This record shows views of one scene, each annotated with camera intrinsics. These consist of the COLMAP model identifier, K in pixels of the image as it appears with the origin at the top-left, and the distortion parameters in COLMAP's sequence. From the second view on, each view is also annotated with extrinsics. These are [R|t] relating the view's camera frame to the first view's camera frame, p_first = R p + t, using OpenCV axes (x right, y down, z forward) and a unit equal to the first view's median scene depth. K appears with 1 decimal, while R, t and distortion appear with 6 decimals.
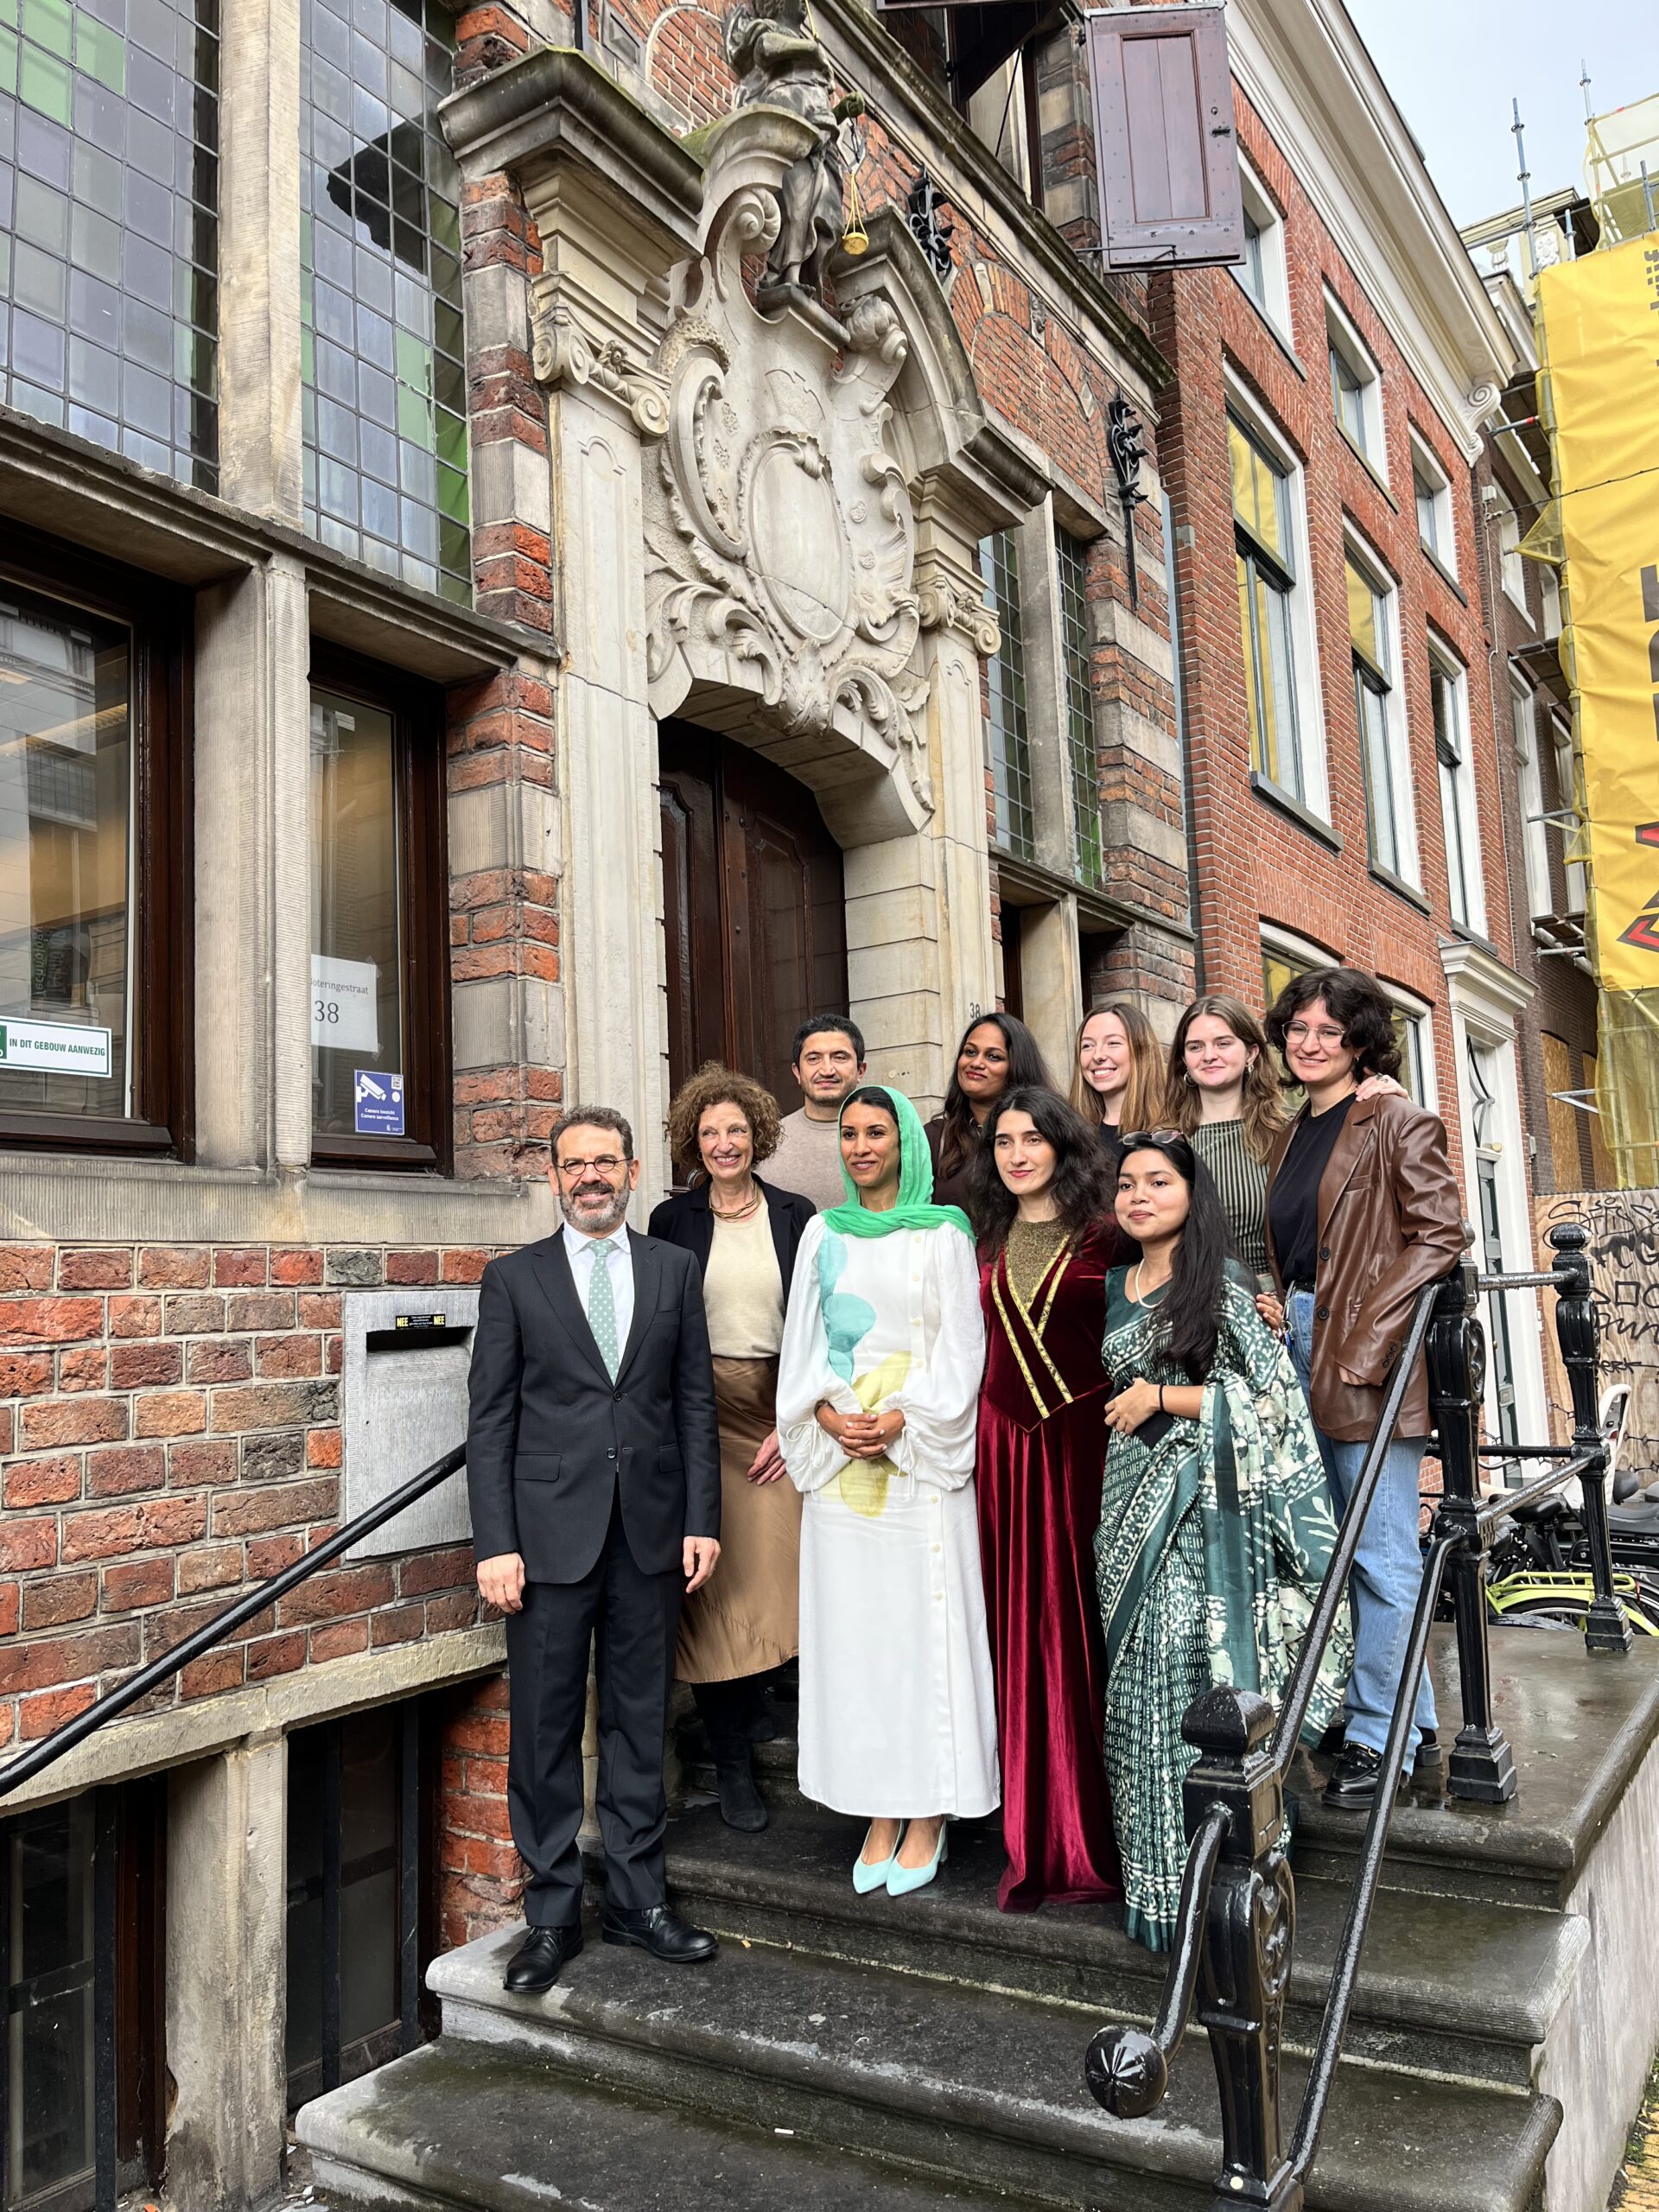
lens RADIAL K [[1708.7, 0, 815.6], [0, 1708.7, 1112.9], [0, 0, 1]] dist [0.084303, -0.119278]
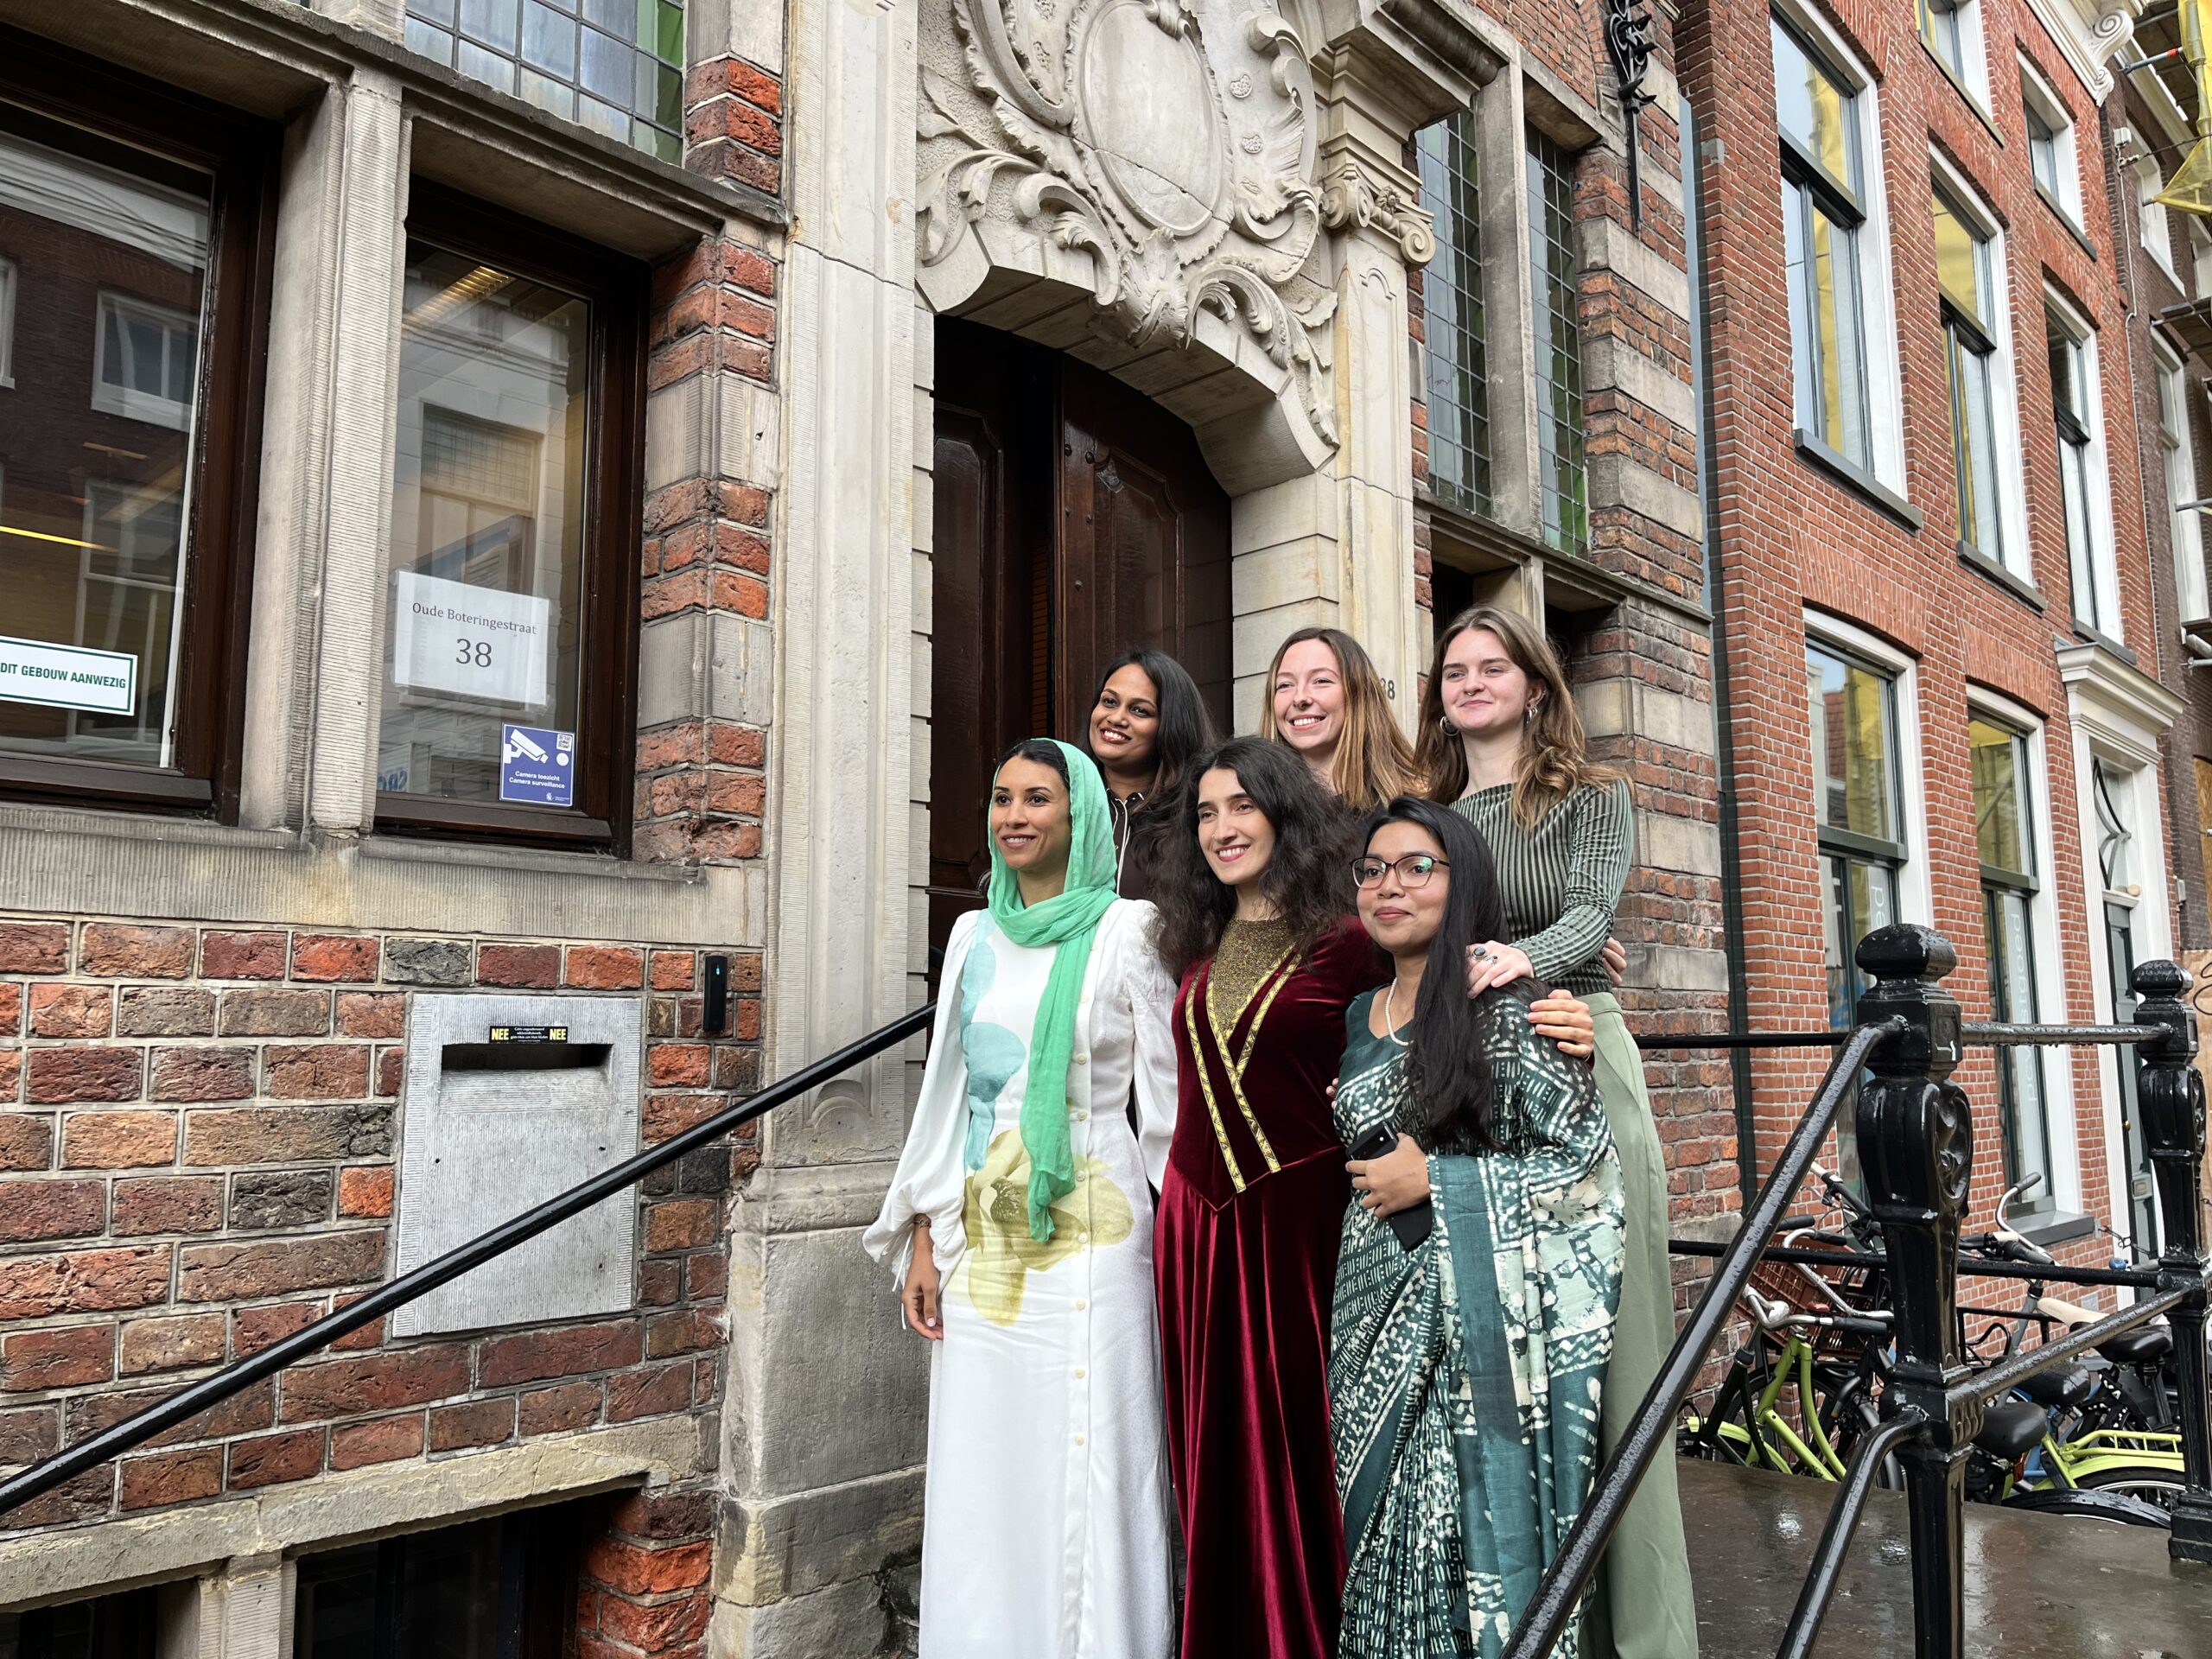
lens RADIAL K [[1708.7, 0, 1105.6], [0, 1708.7, 819.6], [0, 0, 1]] dist [0.084303, -0.119278]
pose [[0.984449, 0.011420, -0.175300, 0.144639], [-0.015216, 0.999678, -0.020324, 0.030136], [0.175011, 0.022675, 0.984305, 0.230471]]
